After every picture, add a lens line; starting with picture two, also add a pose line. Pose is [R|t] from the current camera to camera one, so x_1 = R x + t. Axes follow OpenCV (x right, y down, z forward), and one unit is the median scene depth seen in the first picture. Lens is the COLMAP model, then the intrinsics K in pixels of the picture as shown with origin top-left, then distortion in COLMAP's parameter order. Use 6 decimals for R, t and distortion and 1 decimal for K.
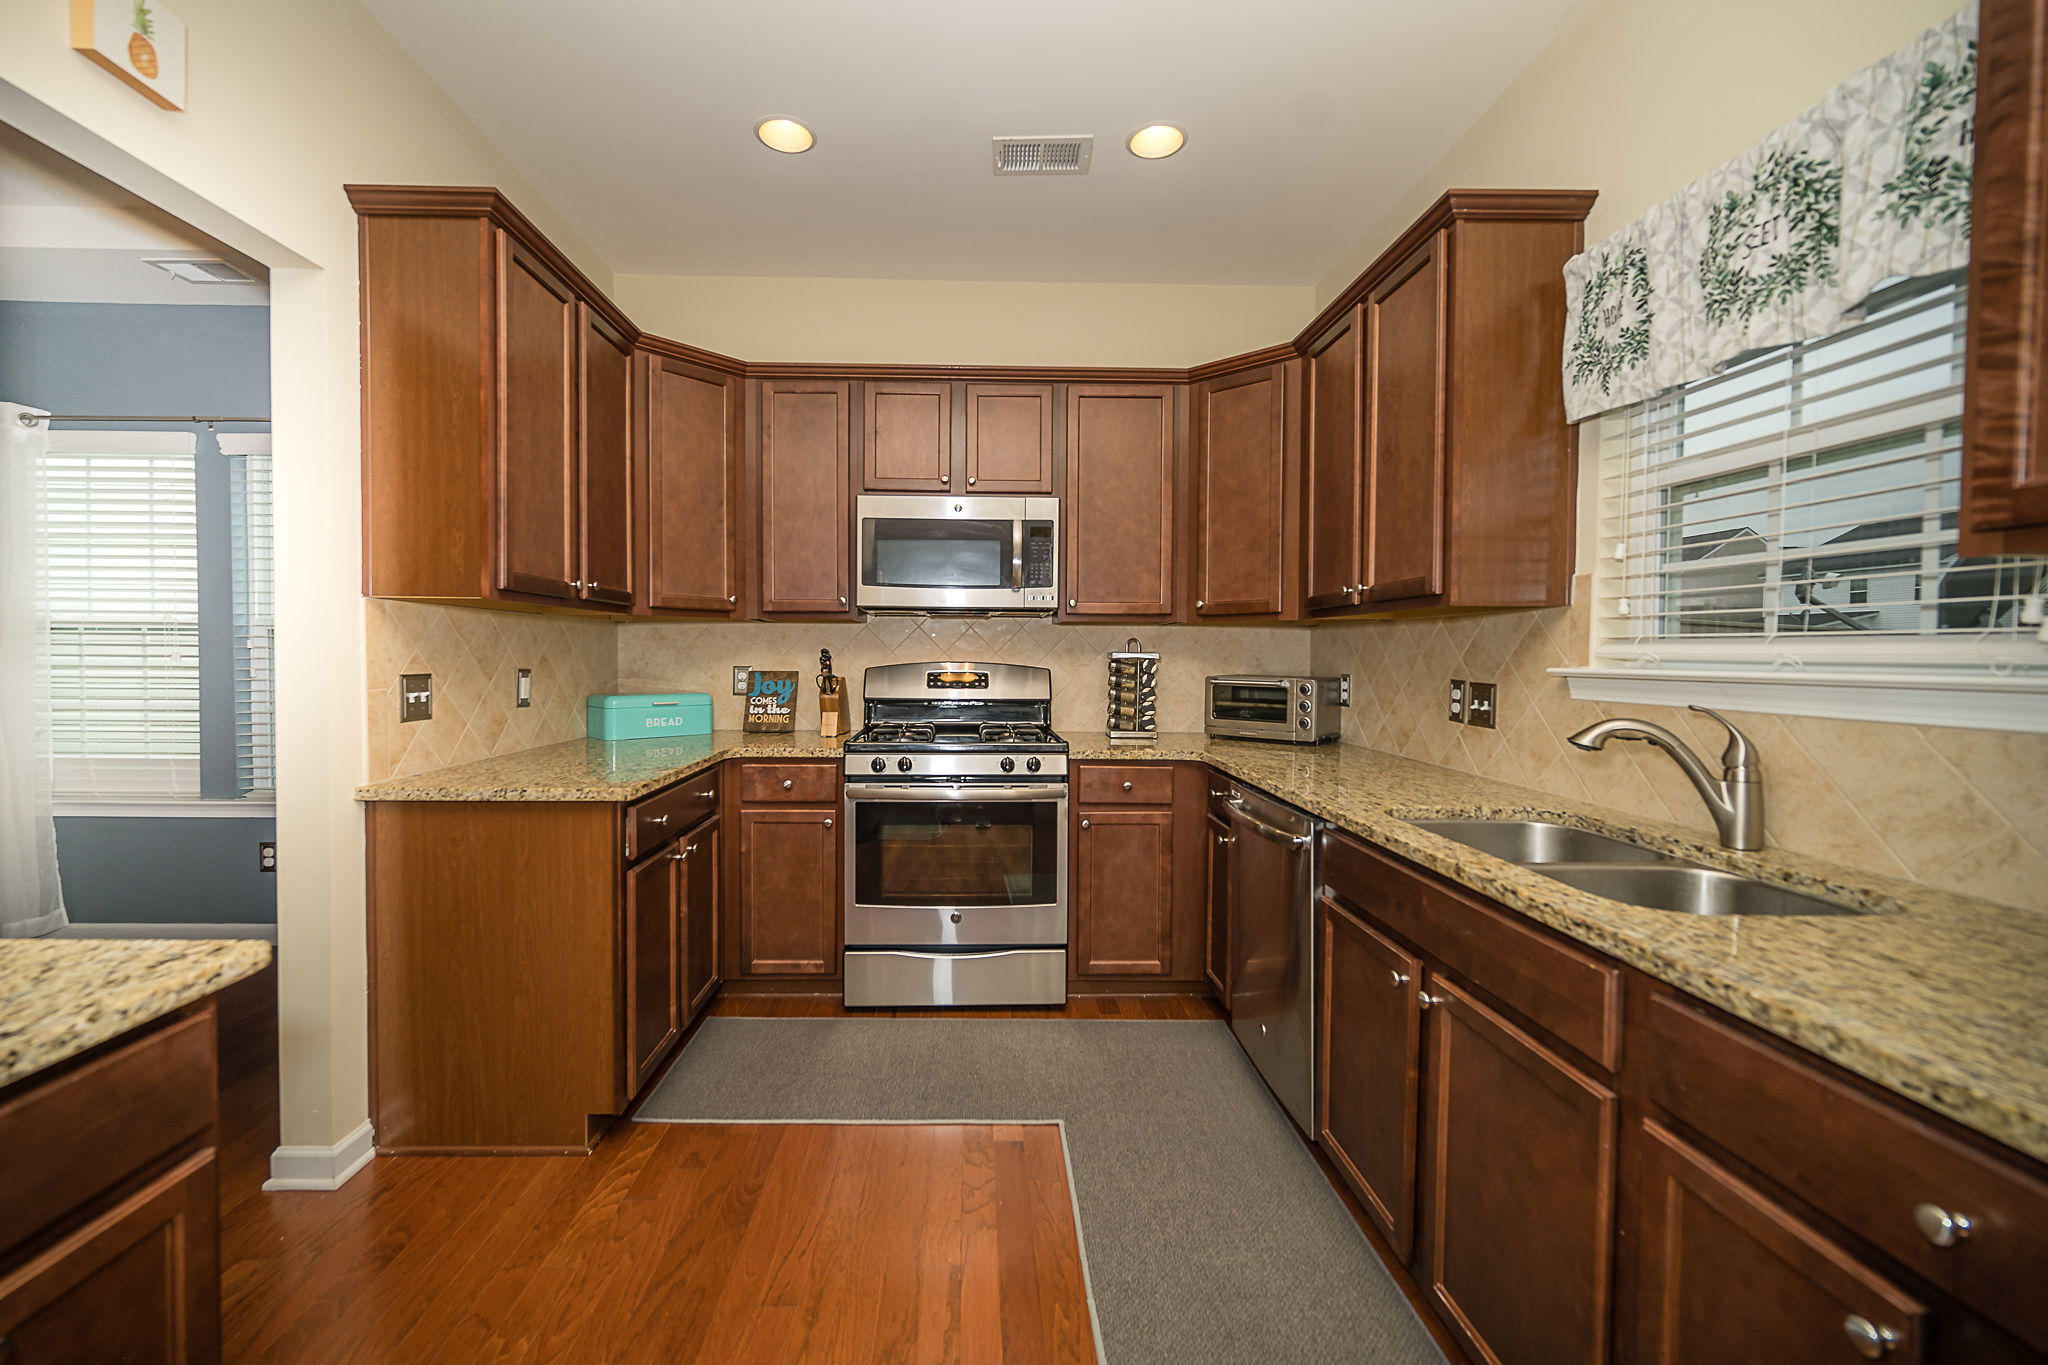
lens RADIAL K [[815.5, 0, 977.2], [0, 815.5, 674.3], [0, 0, 1]] dist [-0.003083, 0.000576]
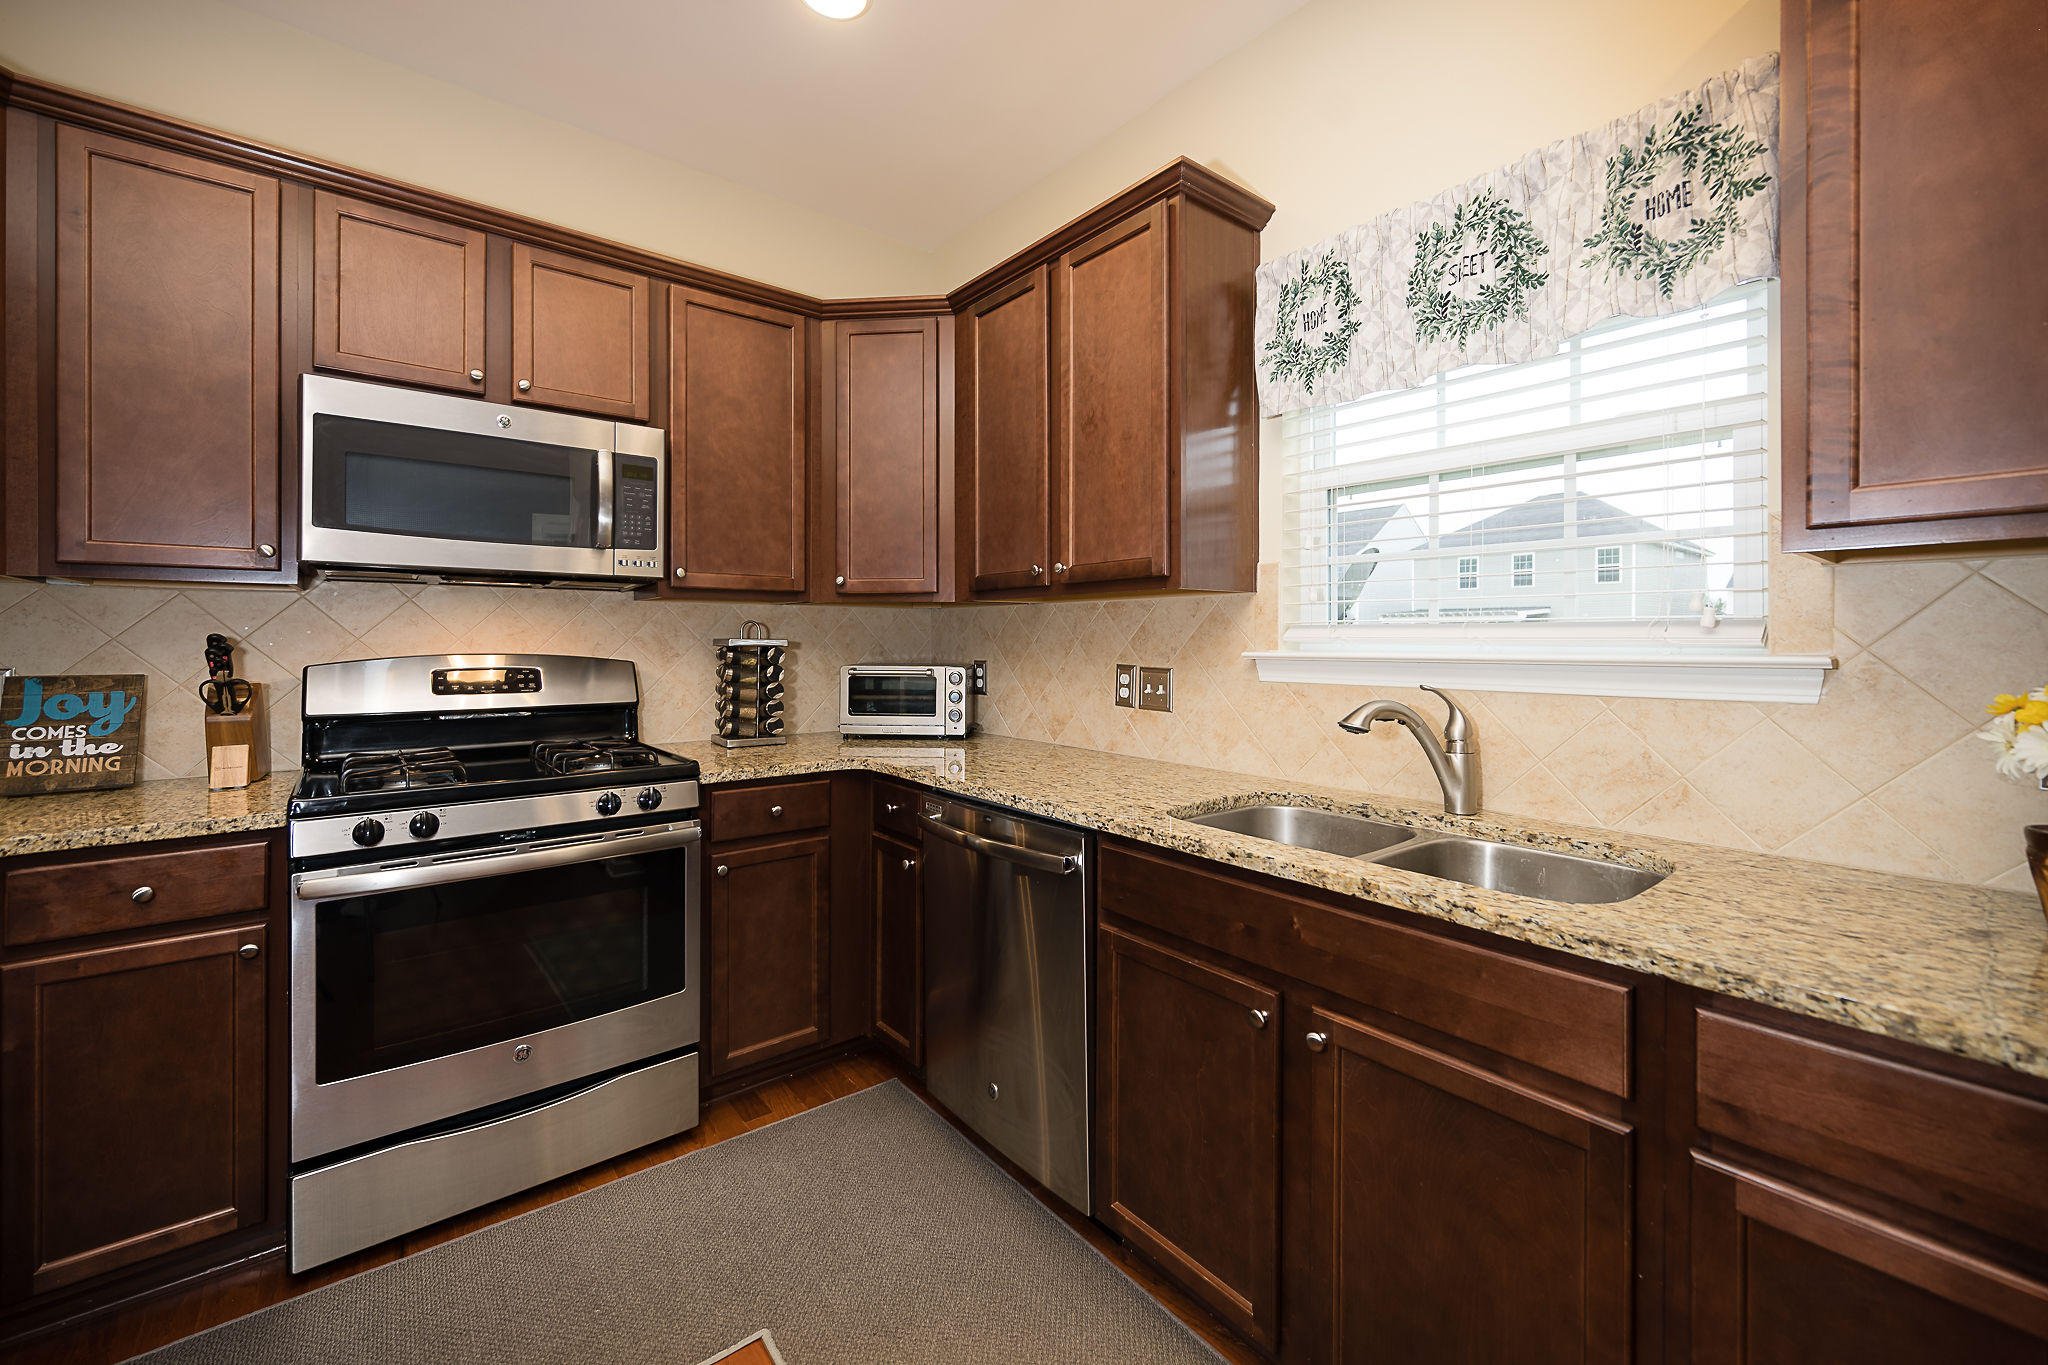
lens RADIAL K [[815.5, 0, 1011.3], [0, 815.5, 638.7], [0, 0, 1]] dist [-0.003083, 0.000576]
pose [[0.790537, -0.003500, 0.612404, -0.125002], [0.019779, 0.999608, -0.019819, -0.007687], [-0.612094, 0.027781, 0.790297, 0.276274]]
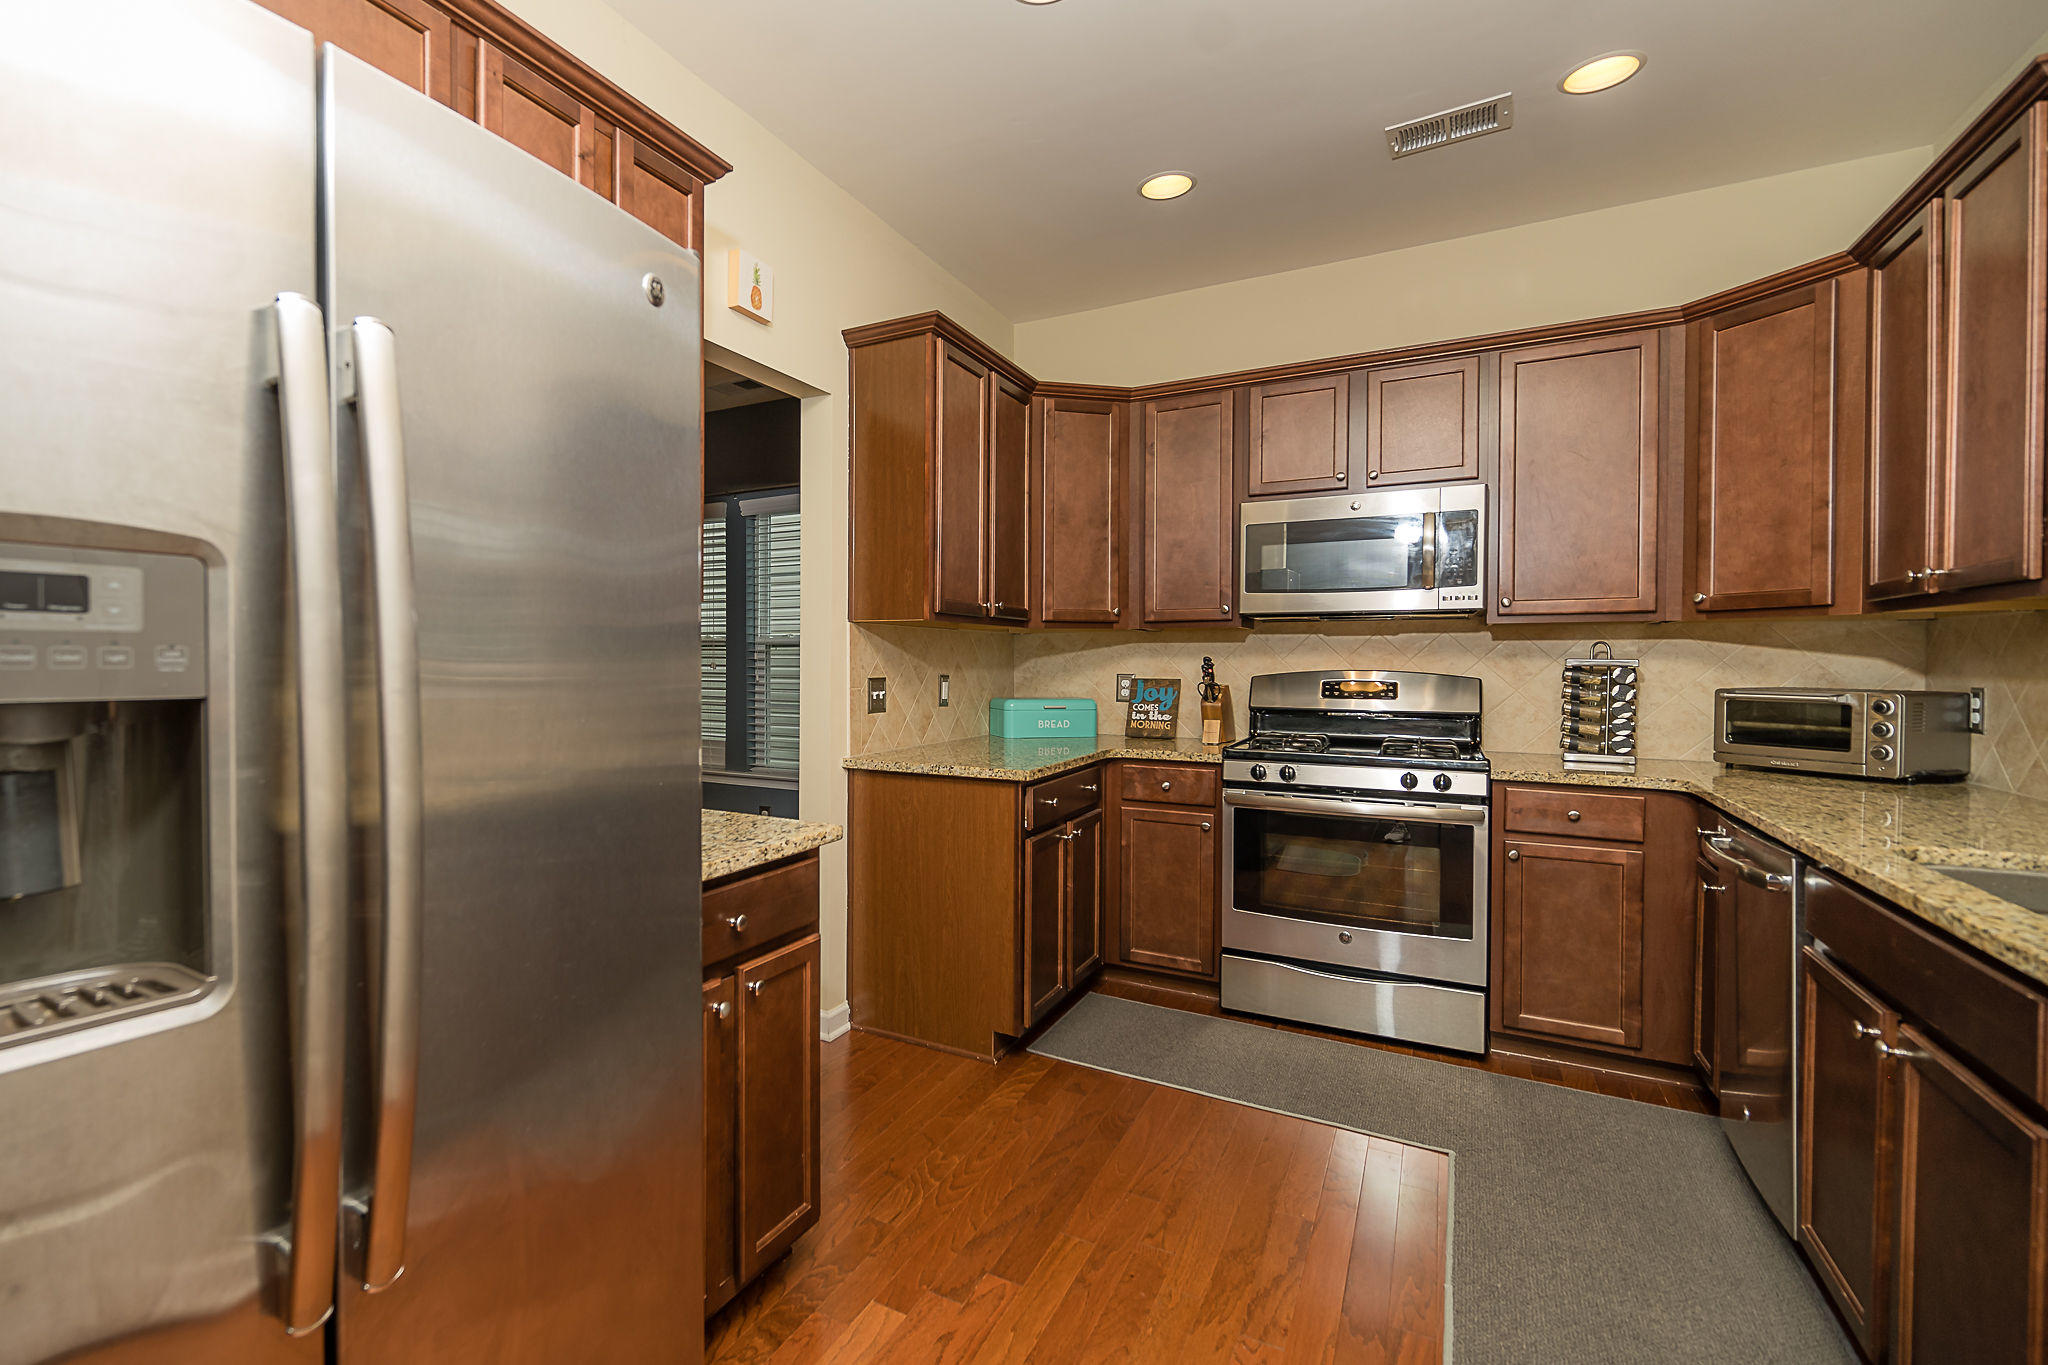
lens RADIAL K [[919.0, 0, 849.1], [0, 919.0, 675.3], [0, 0, 1]] dist [-0.002775, 0.000297]
pose [[0.836228, 0.004511, -0.548363, 0.084497], [-0.010992, 0.999903, -0.008536, 0.008012], [0.548272, 0.013166, 0.836197, -0.245506]]
